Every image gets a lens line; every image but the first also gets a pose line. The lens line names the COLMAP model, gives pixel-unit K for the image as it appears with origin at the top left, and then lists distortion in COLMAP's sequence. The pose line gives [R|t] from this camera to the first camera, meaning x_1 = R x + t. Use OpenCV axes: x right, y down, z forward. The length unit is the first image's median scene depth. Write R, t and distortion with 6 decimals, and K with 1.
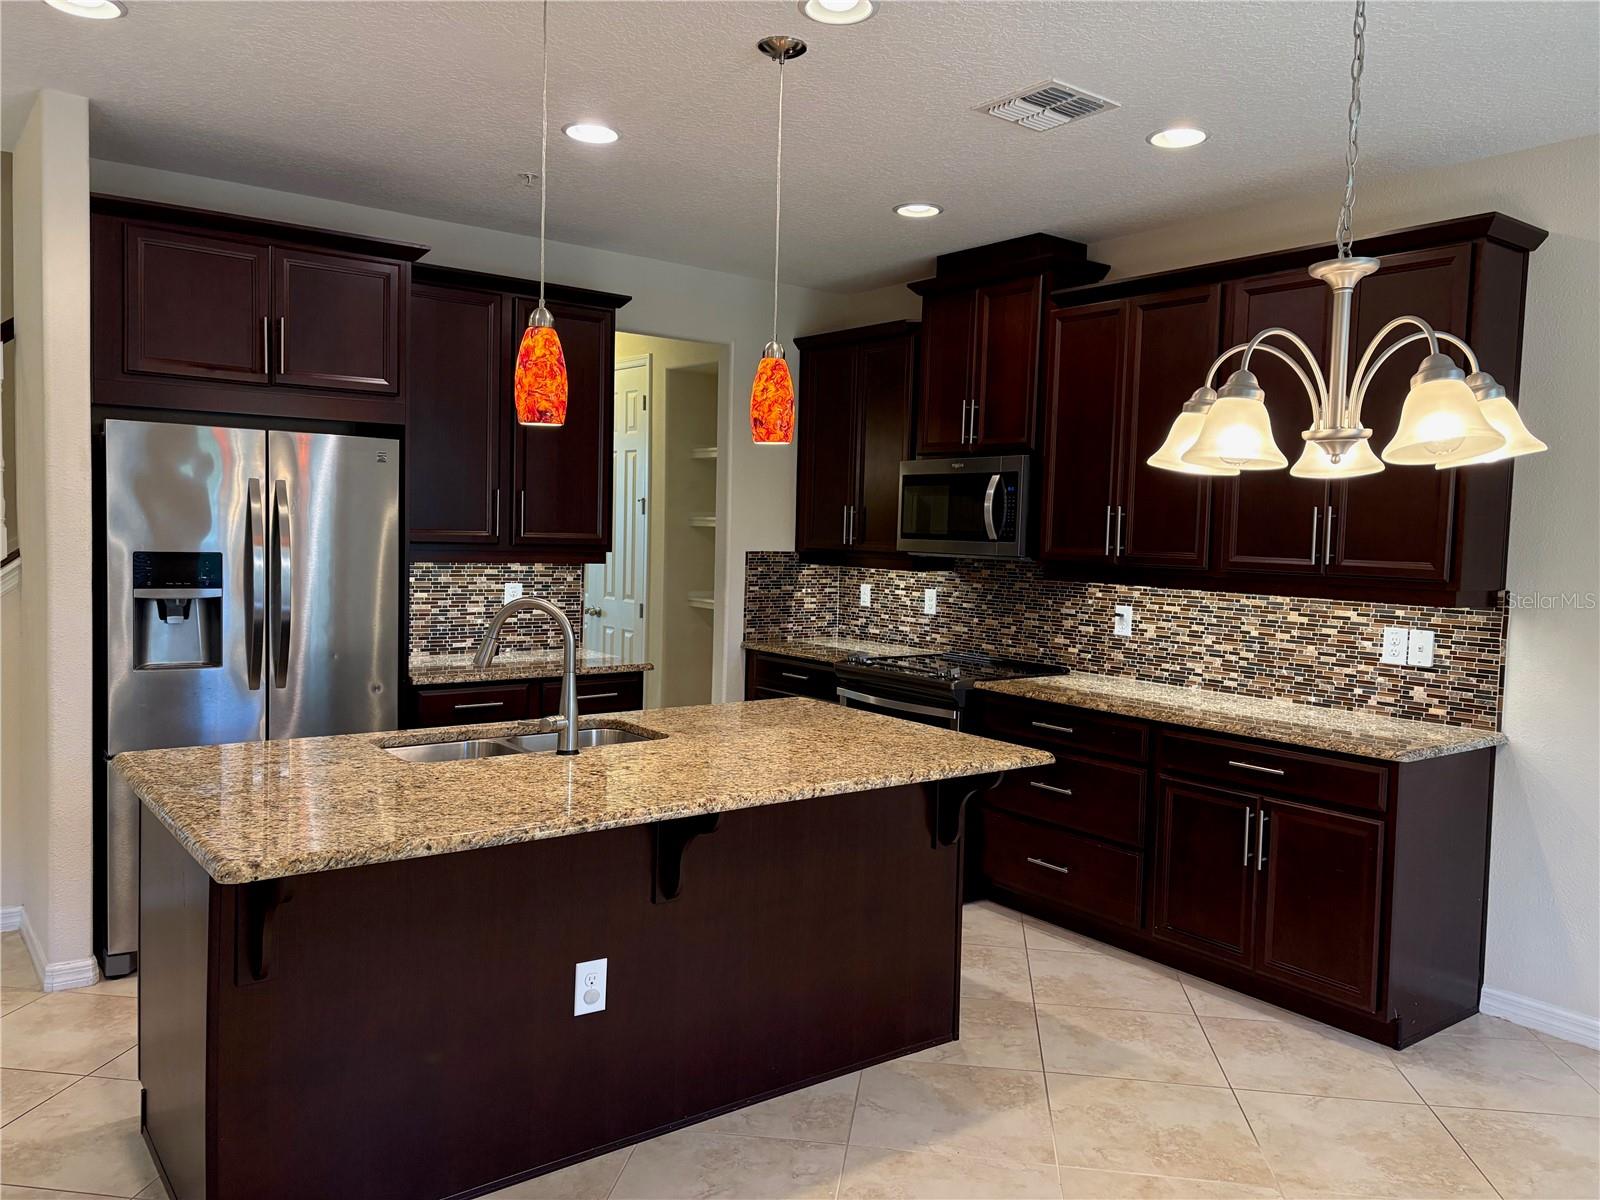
lens RADIAL K [[1215.5, 0, 811.0], [0, 1215.5, 595.9], [0, 0, 1]] dist [0.044350, -0.044603]
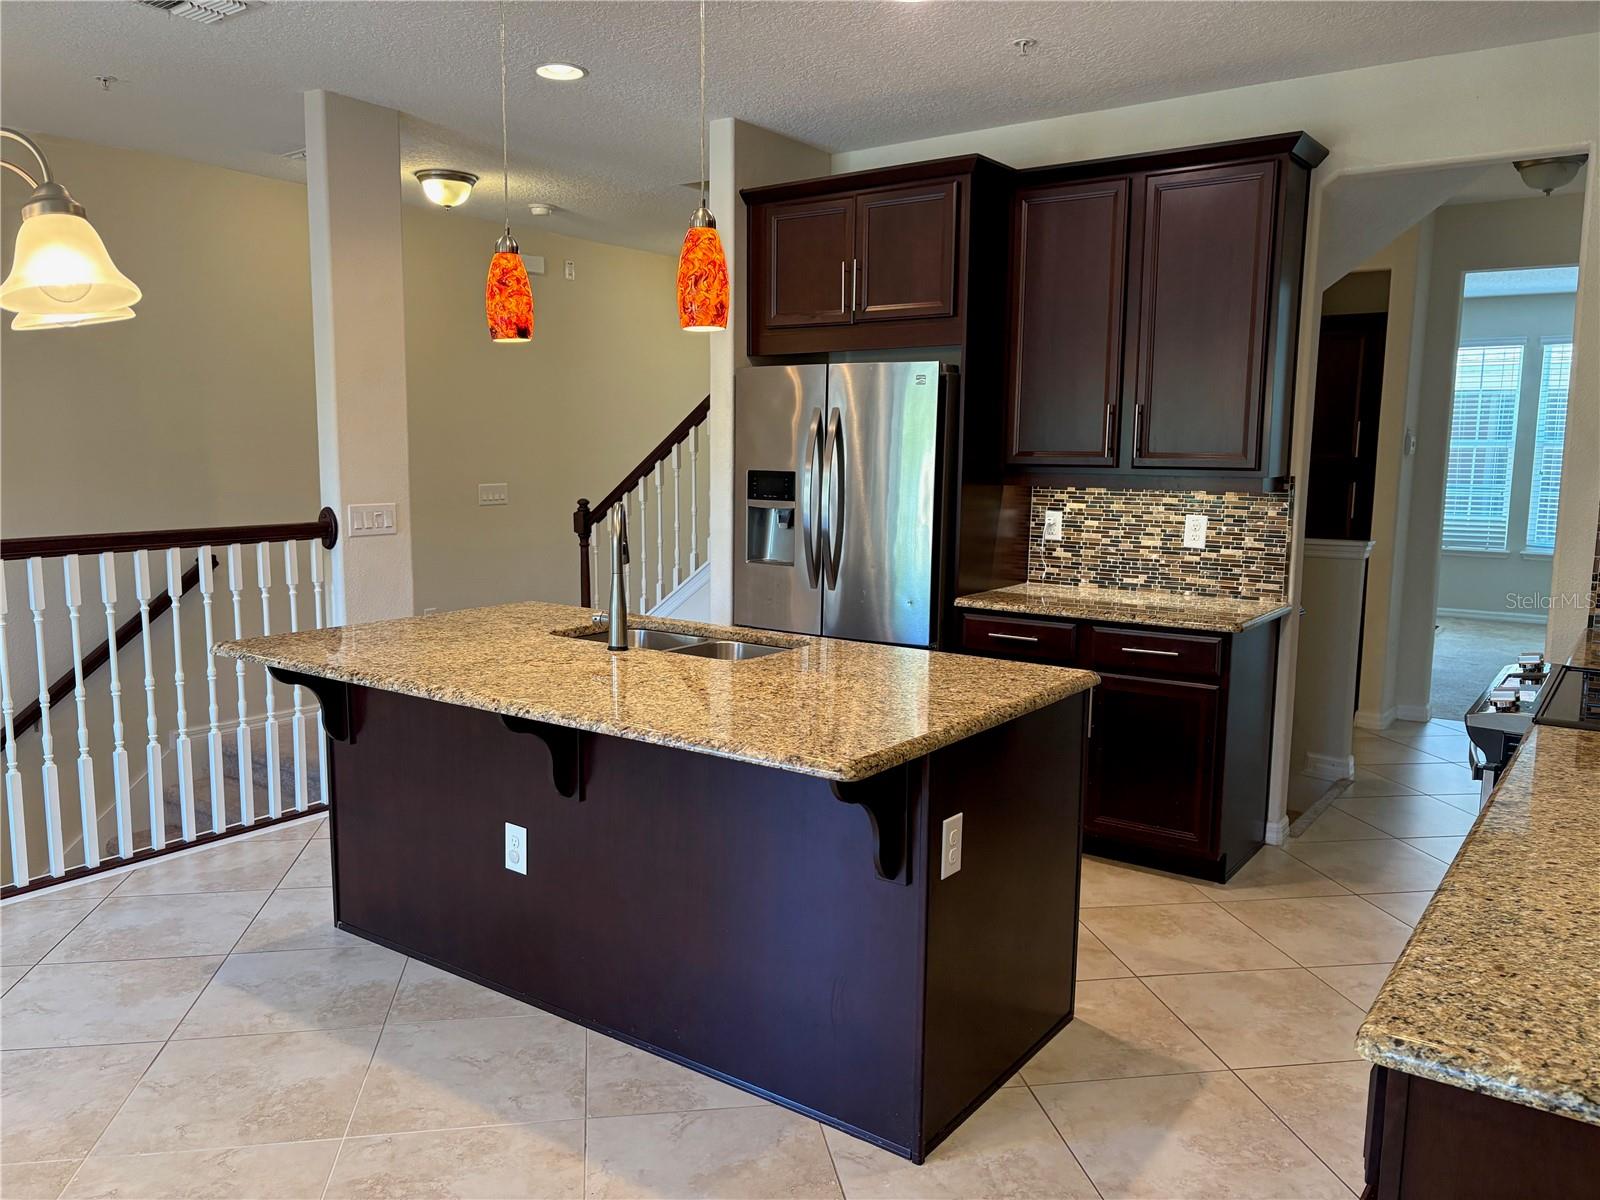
lens RADIAL K [[1215.5, 0, 783.9], [0, 1215.5, 602.8], [0, 0, 1]] dist [0.044350, -0.044603]
pose [[0.278518, 0.099828, -0.955229, 0.507205], [-0.057302, 0.994539, 0.087228, -0.007789], [0.958720, 0.030442, 0.282717, 0.498714]]
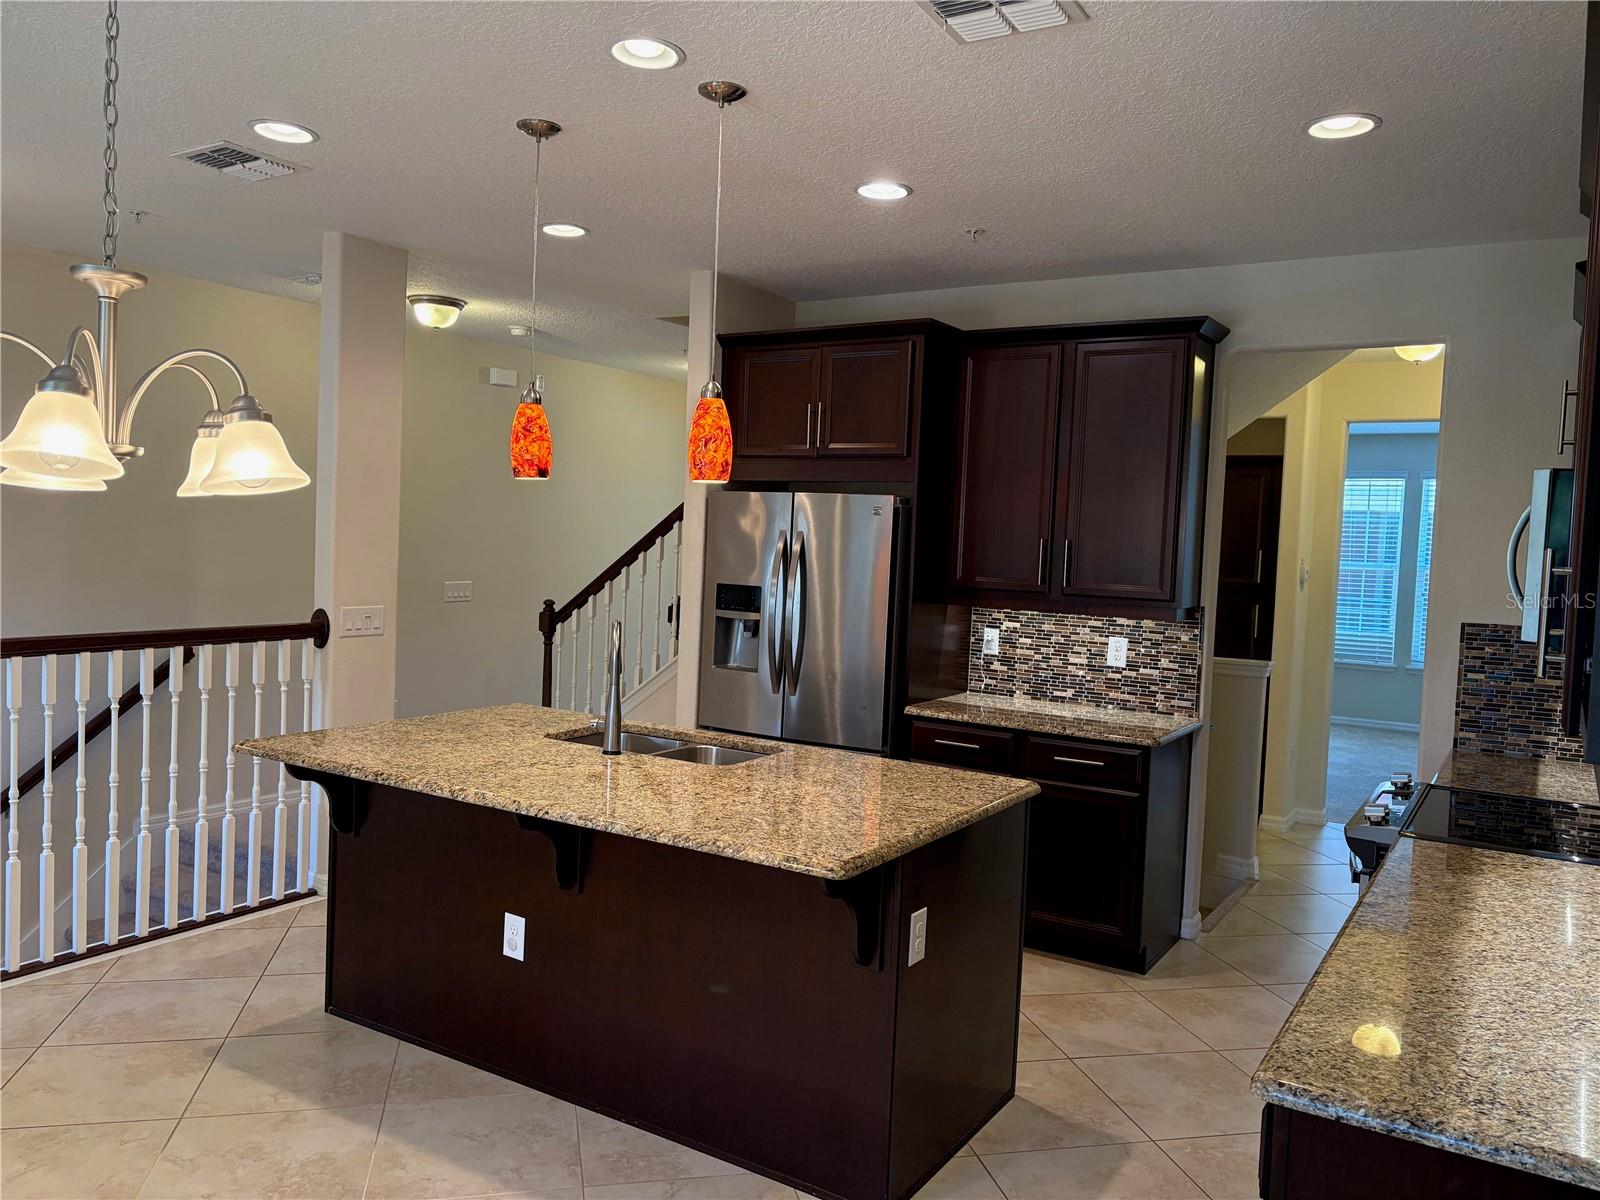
lens RADIAL K [[1215.5, 0, 795.6], [0, 1215.5, 588.3], [0, 0, 1]] dist [0.044350, -0.044603]
pose [[0.345916, 0.028988, -0.937818, 0.573059], [-0.085533, 0.996335, -0.000752, -0.027039], [0.934359, 0.080474, 0.347128, 0.443506]]
